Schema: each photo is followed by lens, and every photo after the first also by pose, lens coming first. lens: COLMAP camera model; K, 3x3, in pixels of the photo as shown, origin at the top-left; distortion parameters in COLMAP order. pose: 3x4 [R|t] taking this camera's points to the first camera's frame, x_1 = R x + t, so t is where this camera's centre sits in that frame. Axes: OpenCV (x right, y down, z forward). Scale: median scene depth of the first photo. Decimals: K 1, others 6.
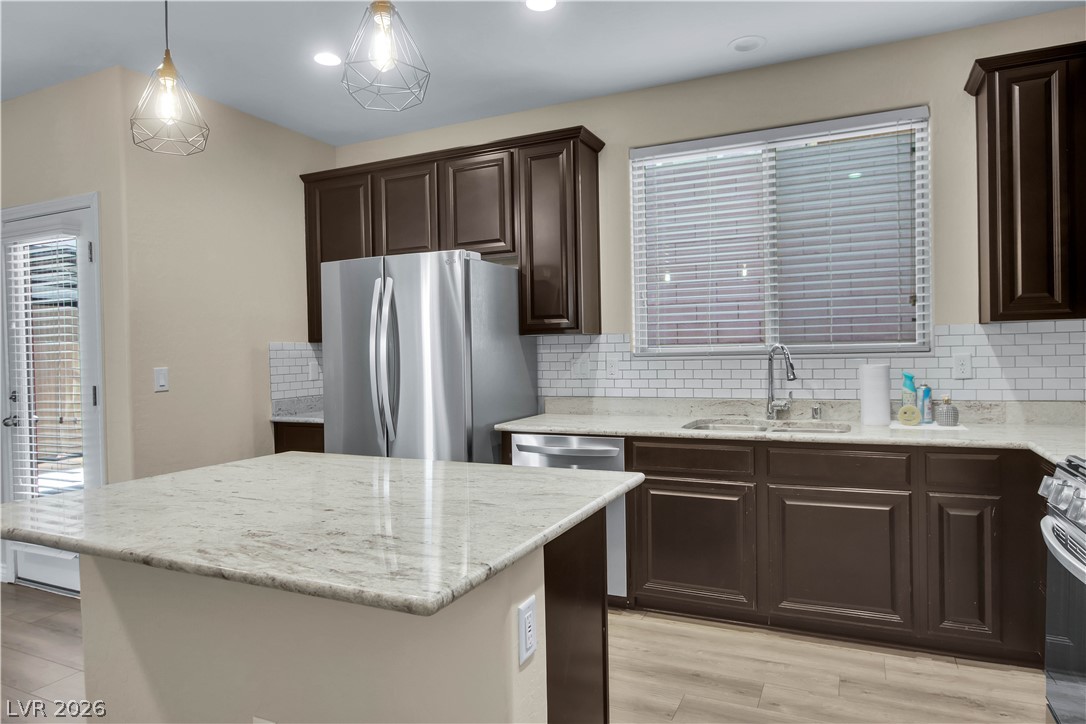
lens RADIAL K [[675.1, 0, 549.2], [0, 675.1, 362.9], [0, 0, 1]] dist [-0.008854, -0.001108]
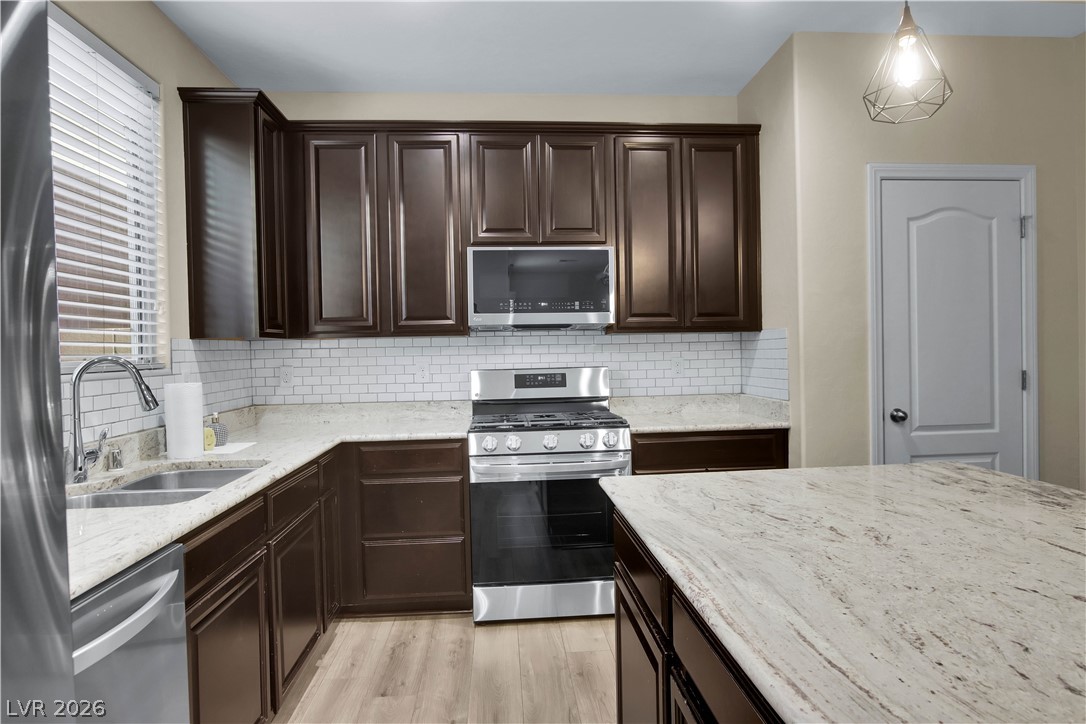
lens RADIAL K [[675.1, 0, 549.2], [0, 675.1, 362.9], [0, 0, 1]] dist [-0.008854, -0.001108]
pose [[-0.492124, 0.013562, 0.870419, -0.419947], [0.048333, 0.998762, 0.011765, -0.010355], [-0.869182, 0.047860, -0.492170, 0.957773]]
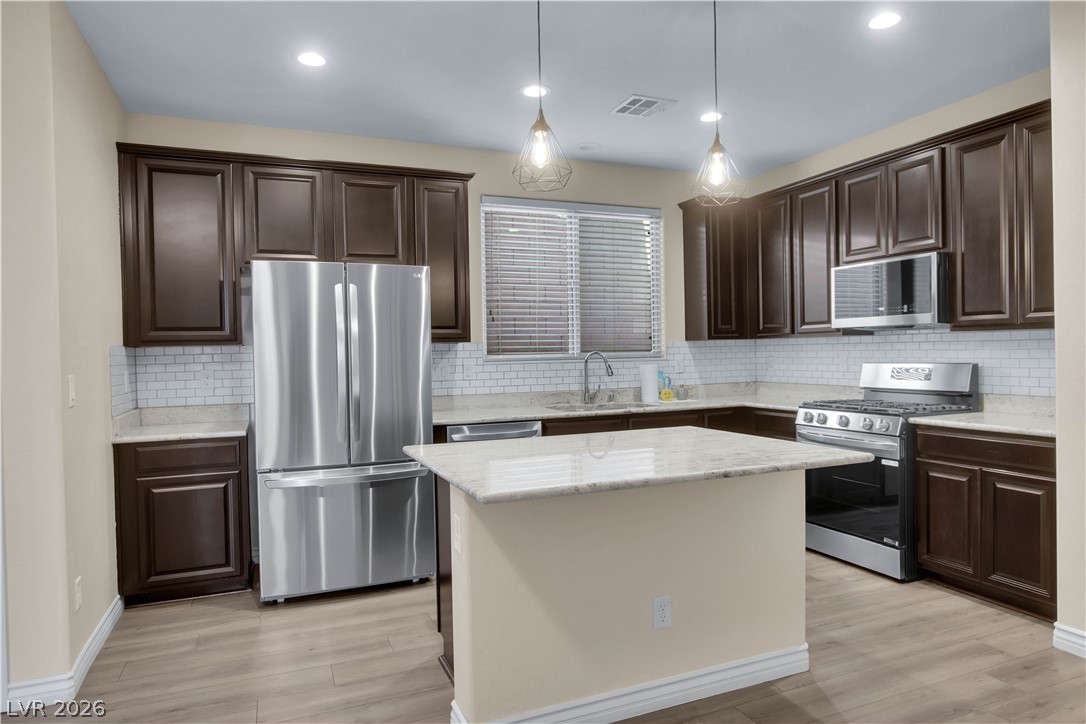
lens RADIAL K [[675.1, 0, 549.2], [0, 675.1, 362.9], [0, 0, 1]] dist [-0.008854, -0.001108]
pose [[0.675350, -0.002812, 0.737492, -0.819539], [0.019737, 0.999703, -0.014262, 0.015183], [-0.737233, 0.024187, 0.675205, 0.080145]]
